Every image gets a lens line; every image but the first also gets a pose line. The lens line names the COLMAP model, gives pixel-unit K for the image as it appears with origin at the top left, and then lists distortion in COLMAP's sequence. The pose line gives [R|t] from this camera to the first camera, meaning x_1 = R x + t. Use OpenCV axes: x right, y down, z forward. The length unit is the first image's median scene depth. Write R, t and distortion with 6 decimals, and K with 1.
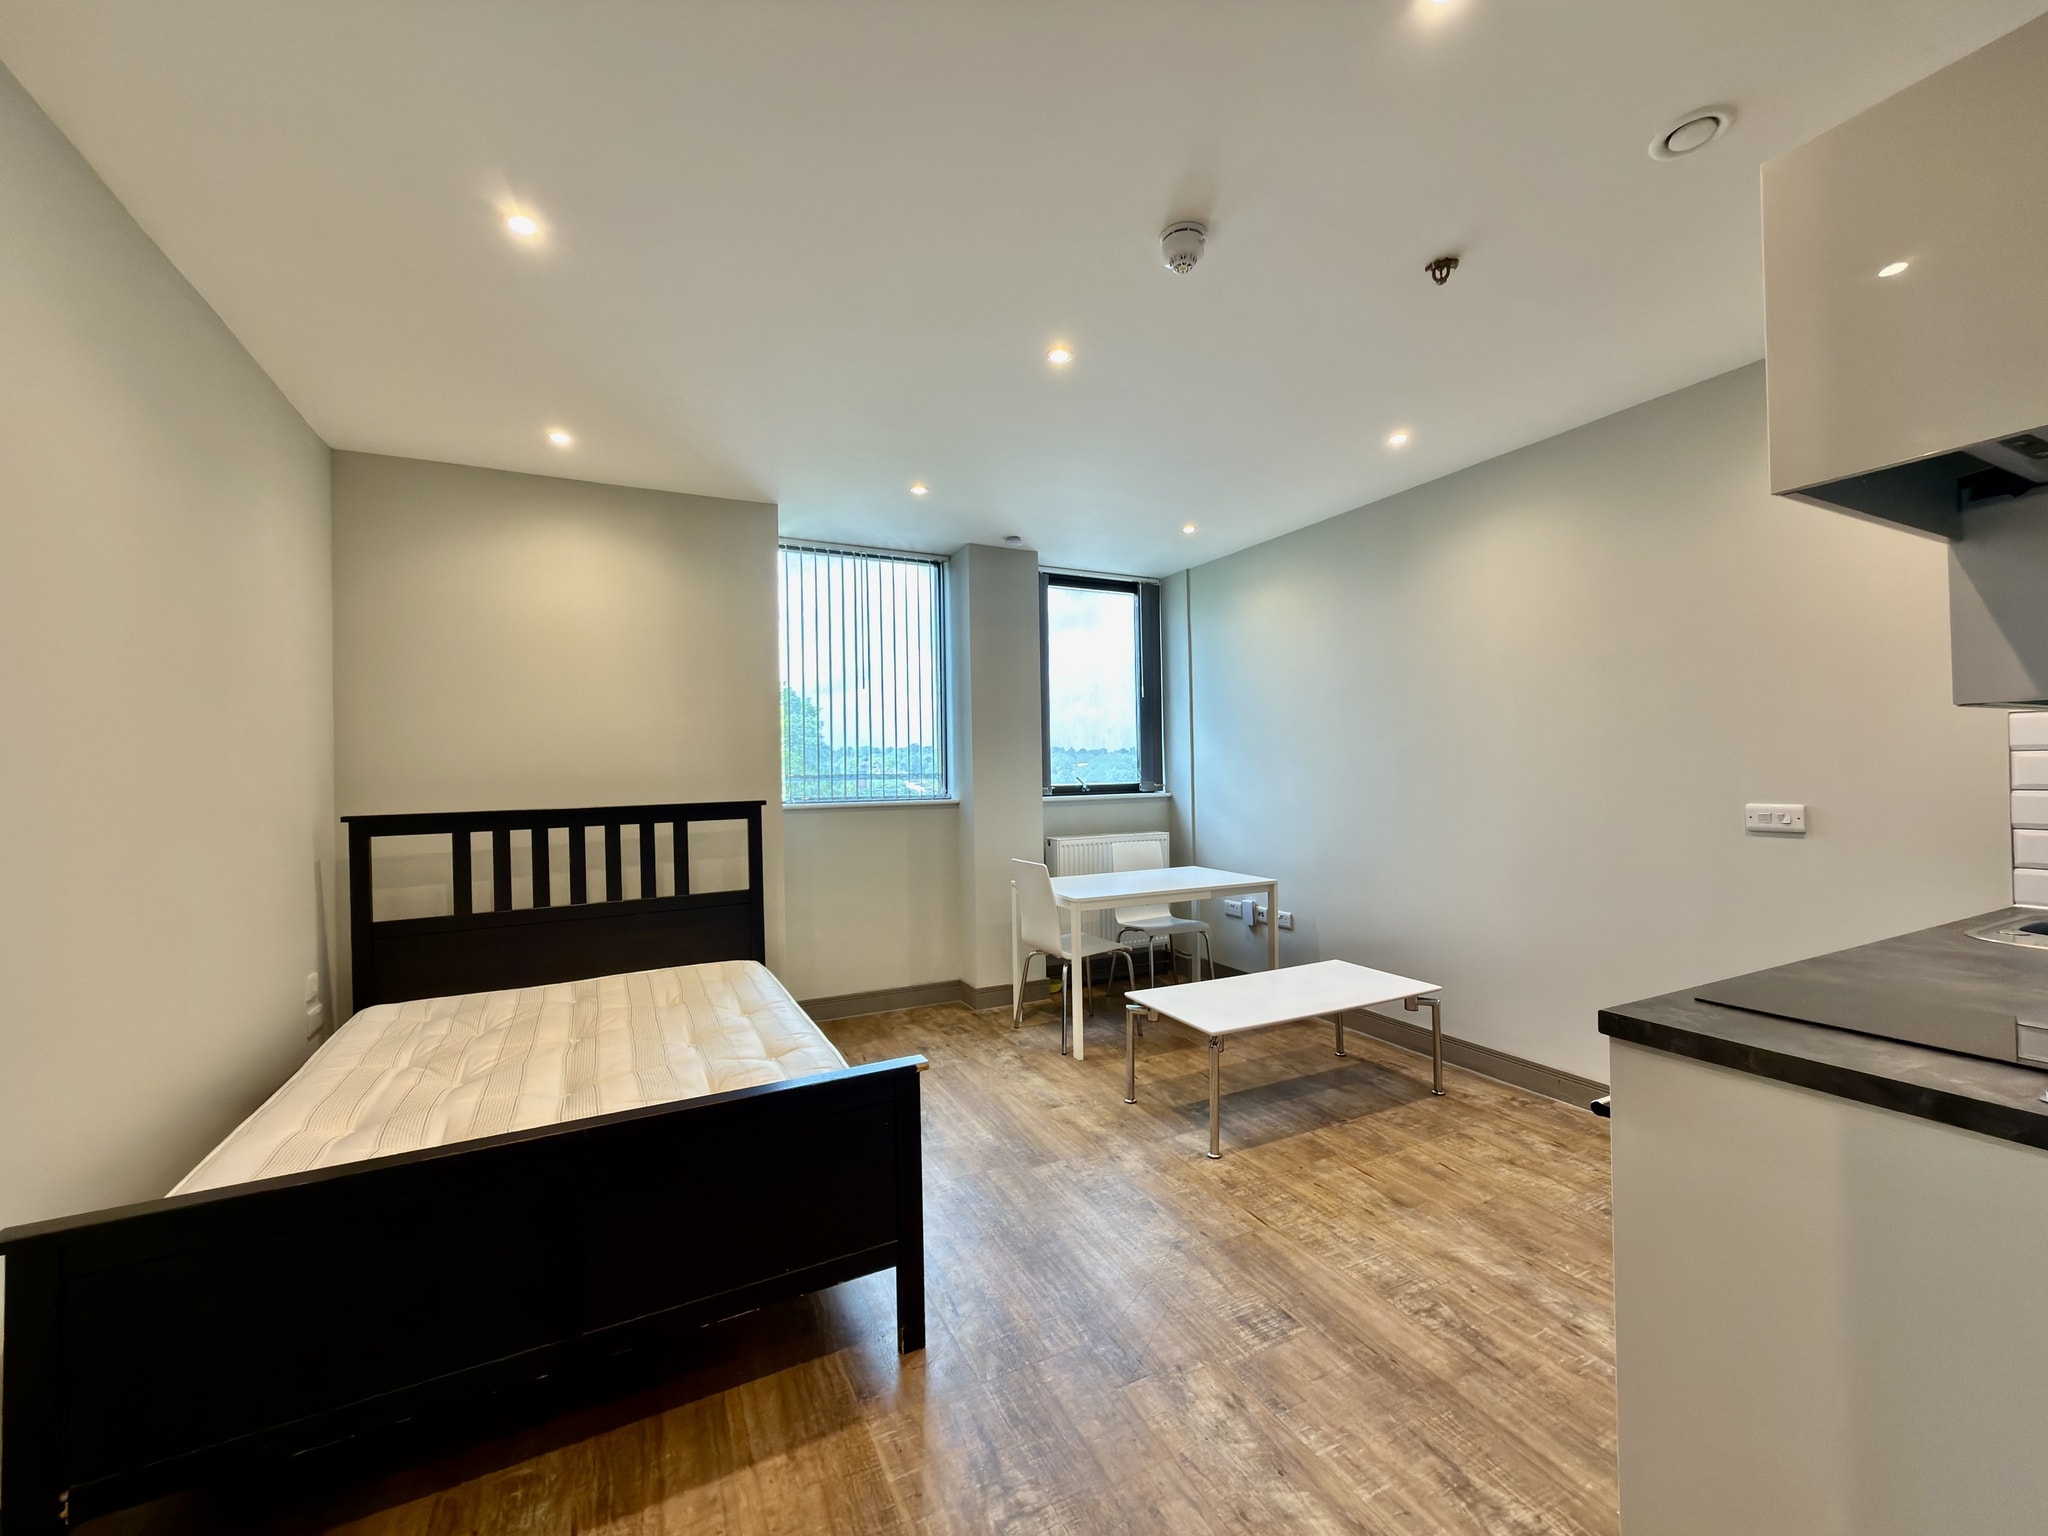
lens RADIAL K [[814.0, 0, 1023.1], [0, 814.0, 767.5], [0, 0, 1]] dist [0.001456, 0.000393]
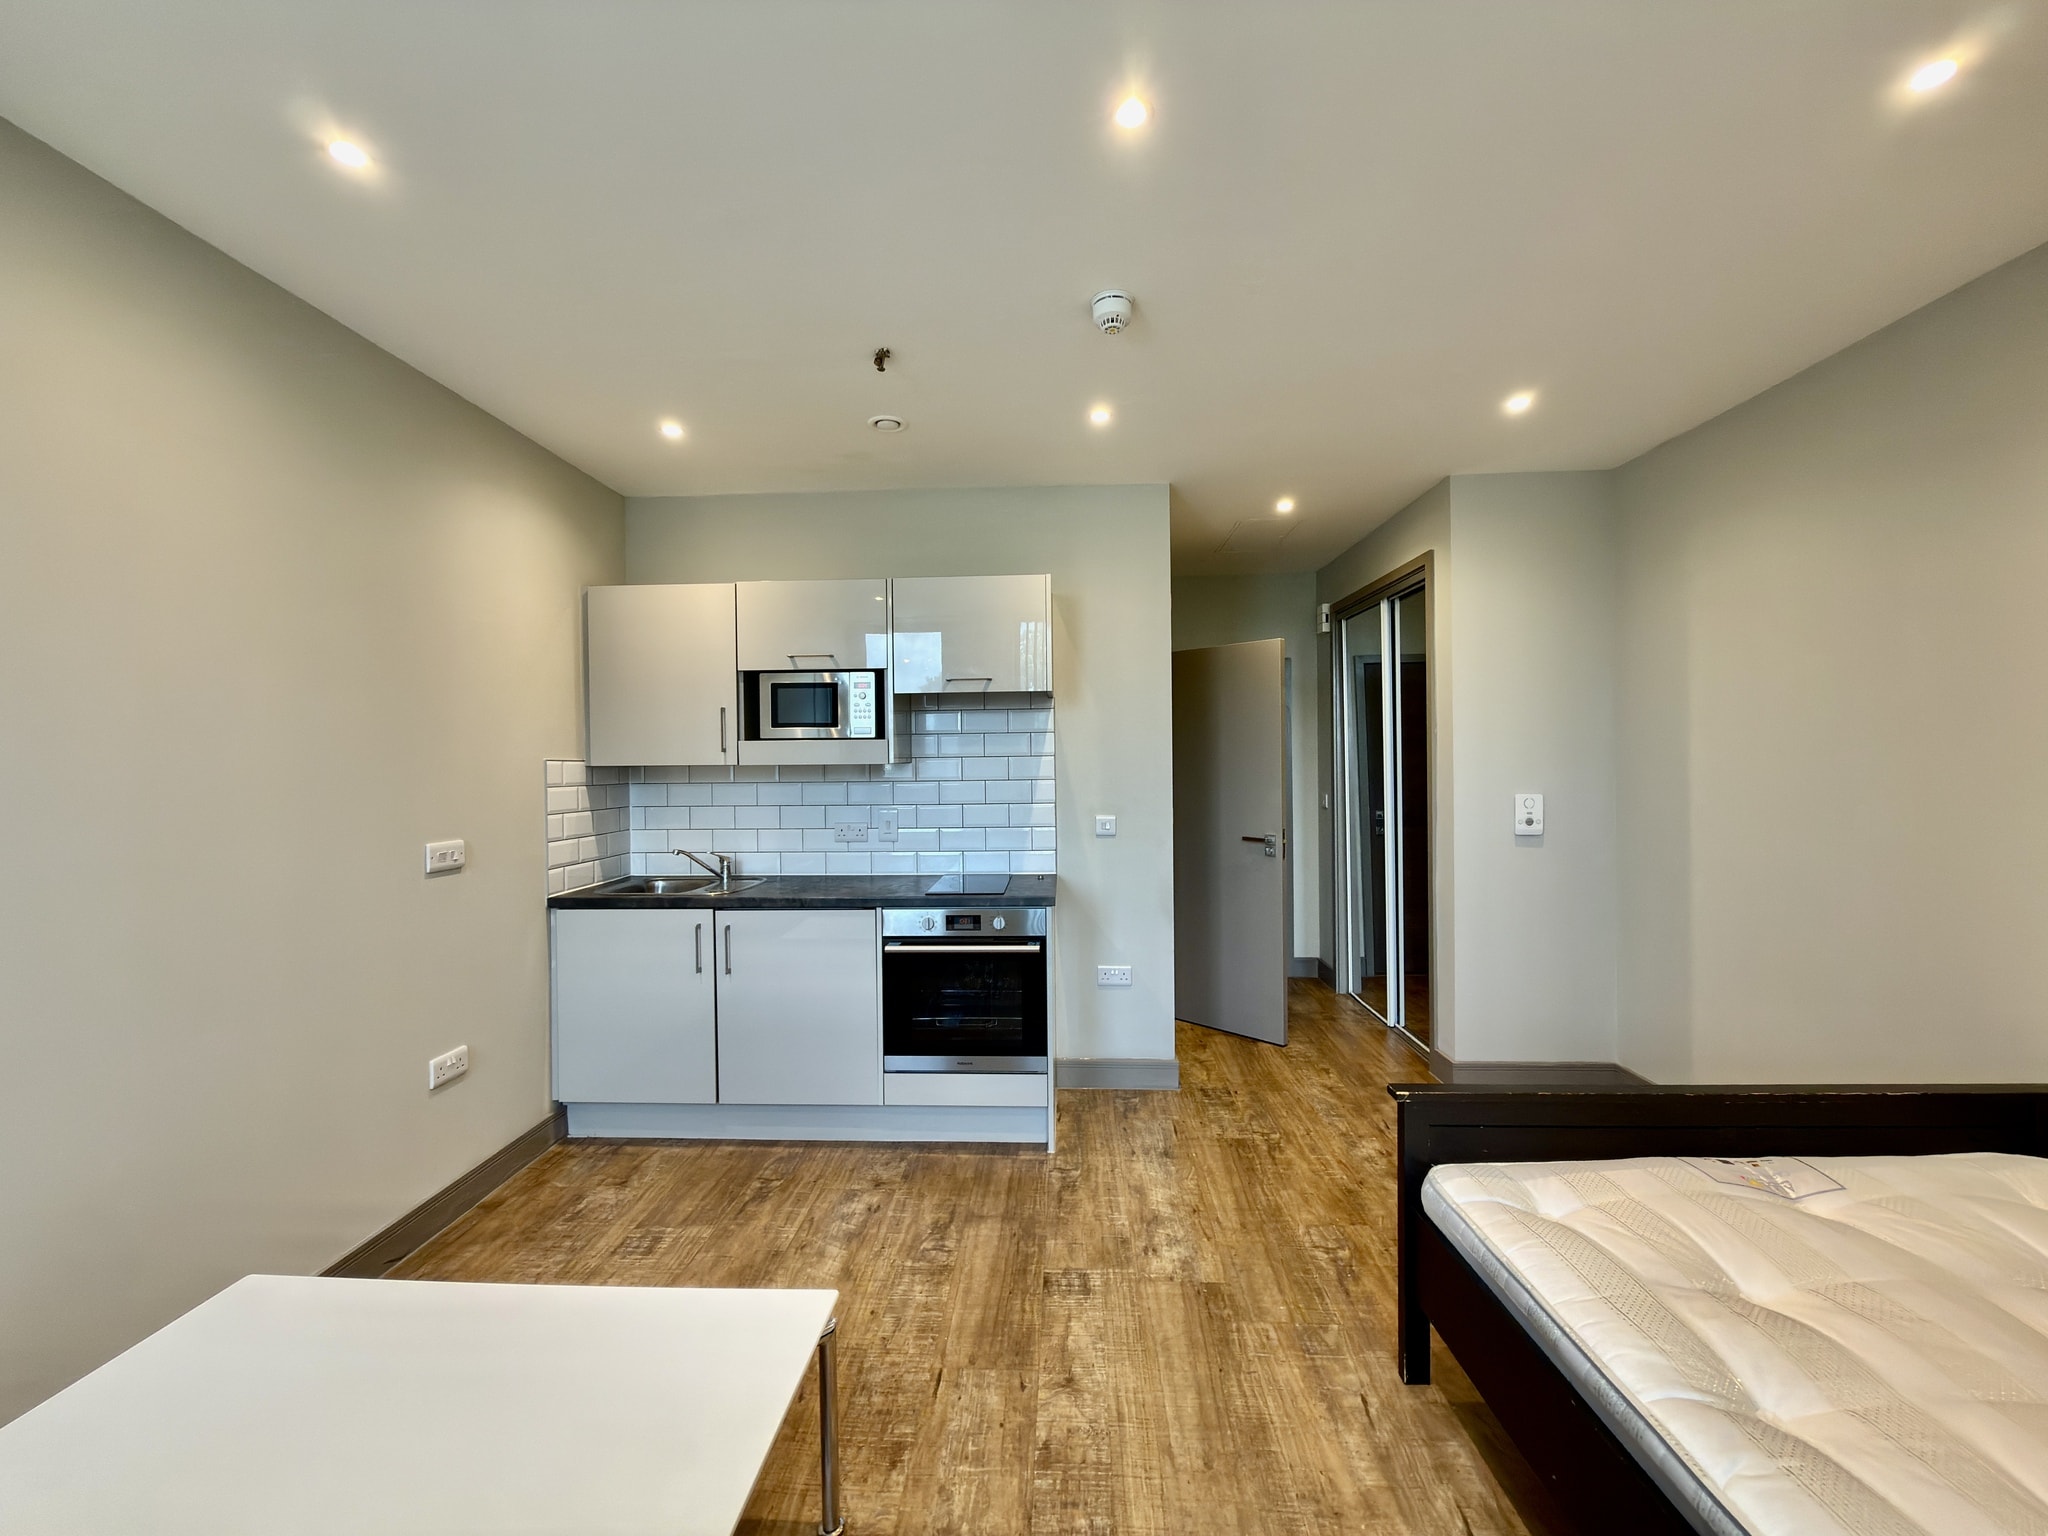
lens RADIAL K [[814.0, 0, 1027.2], [0, 814.0, 767.0], [0, 0, 1]] dist [0.001456, 0.000393]
pose [[-0.874657, 0.025613, 0.484066, -0.161446], [0.022740, 0.999672, -0.011807, -0.017115], [-0.484209, 0.000680, -0.874952, 1.509567]]
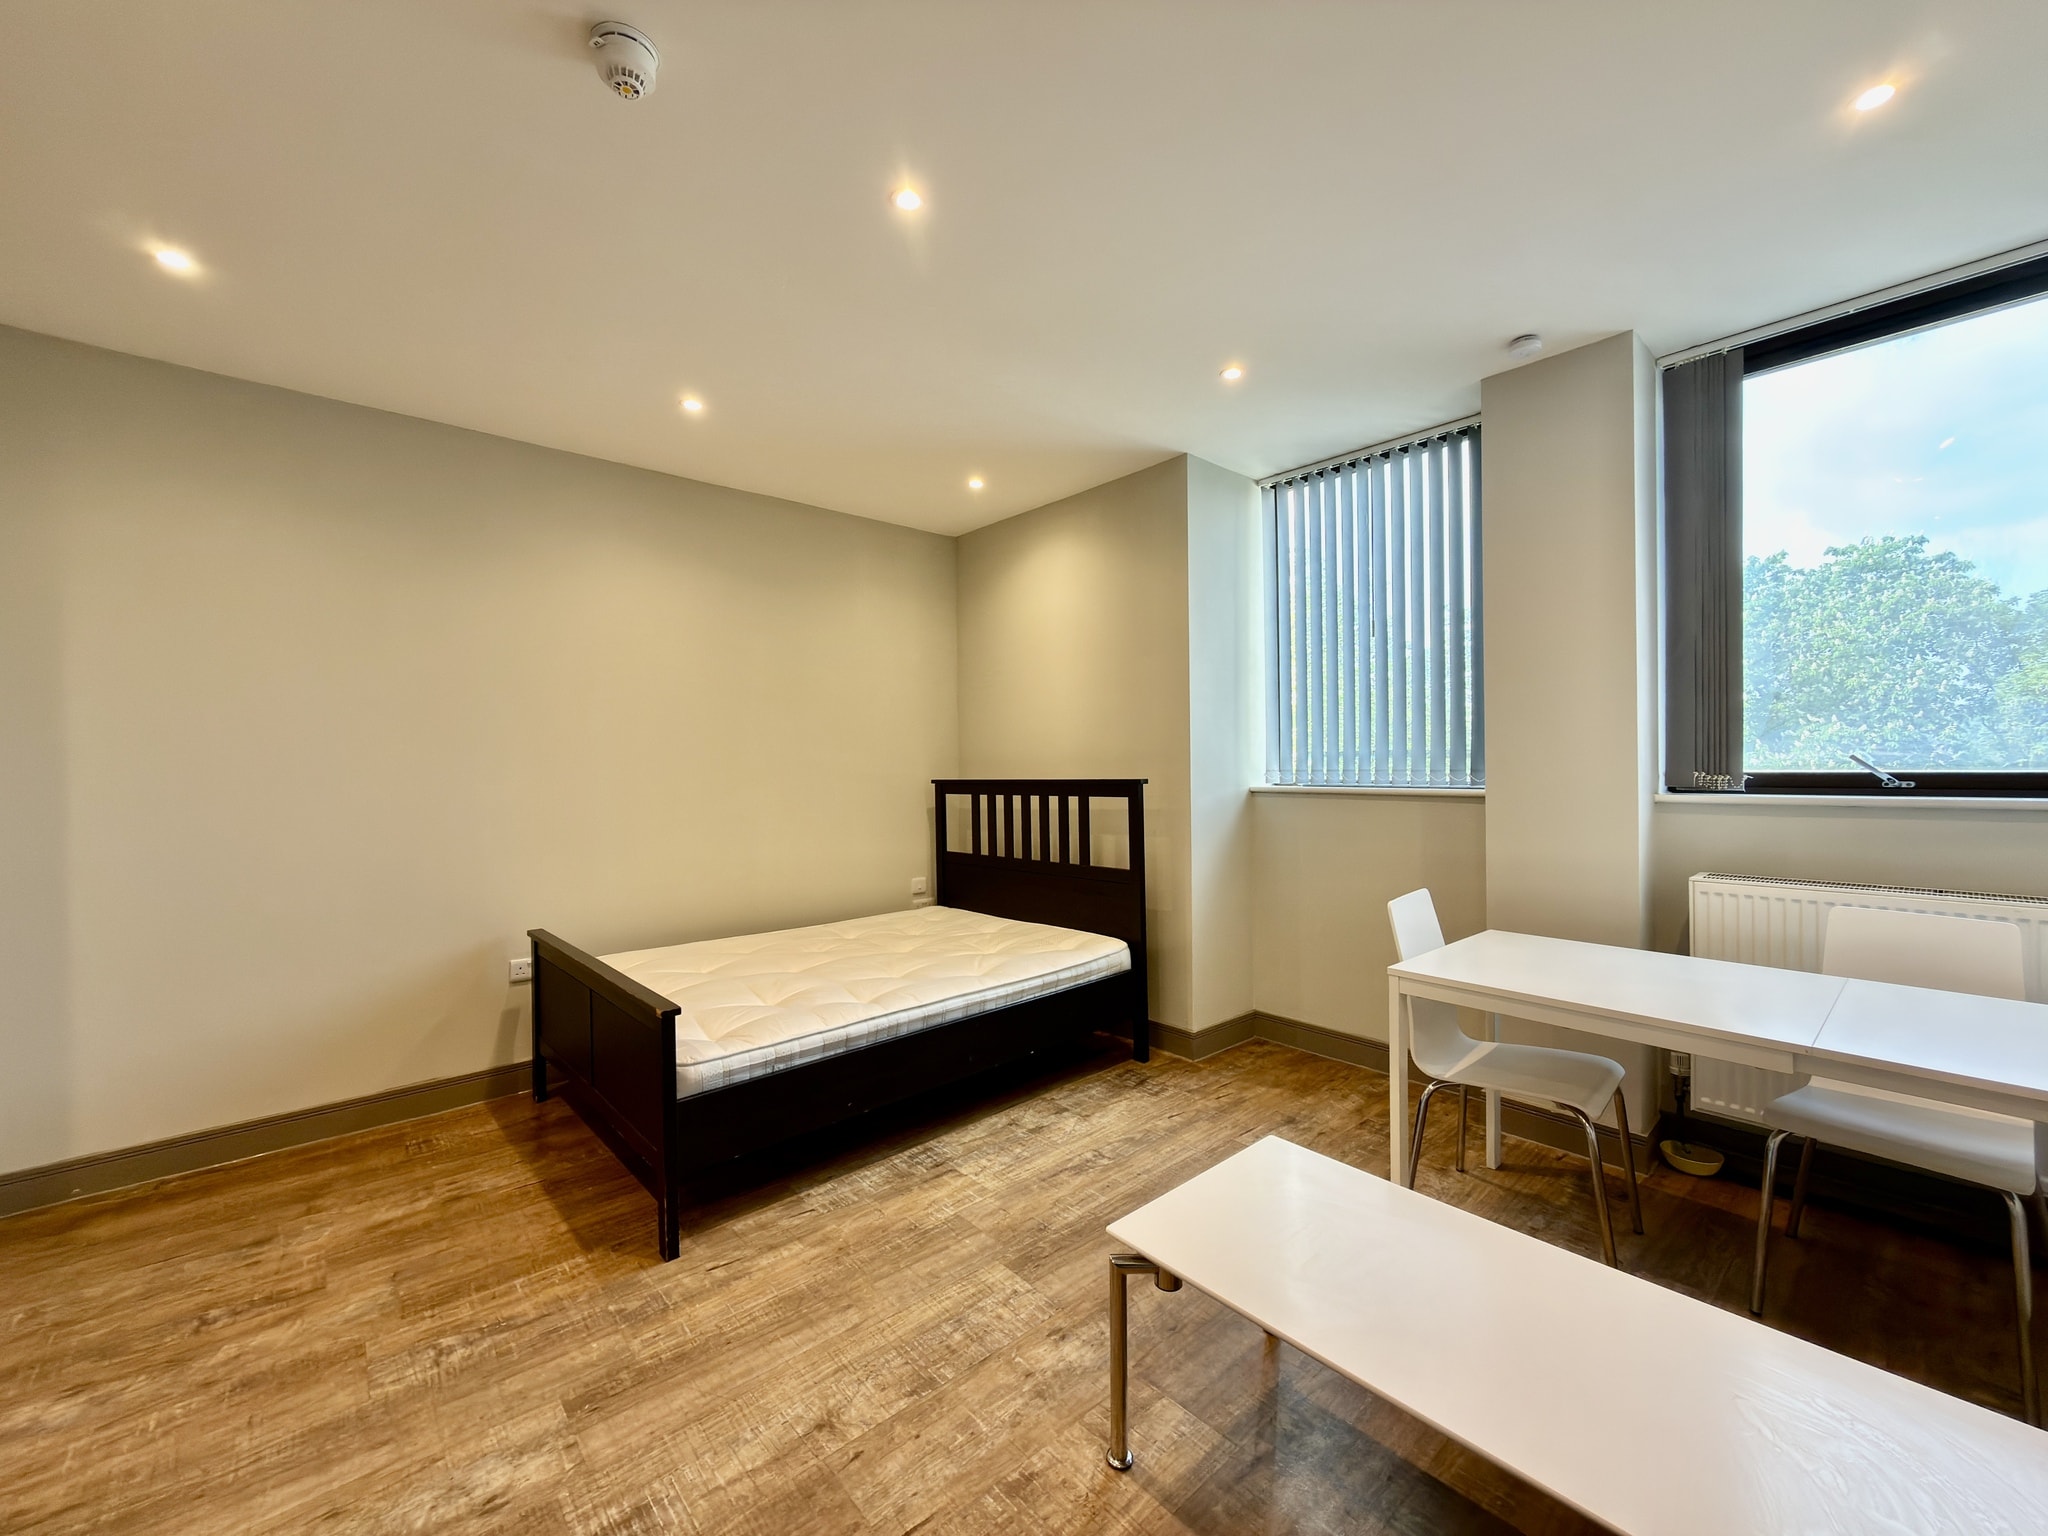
lens RADIAL K [[814.0, 0, 1023.1], [0, 814.0, 763.3], [0, 0, 1]] dist [0.001456, 0.000393]
pose [[0.260106, 0.011827, -0.965508, 0.786178], [0.011934, 0.999809, 0.015462, 0.008384], [0.965506, -0.015544, 0.259915, 0.864635]]
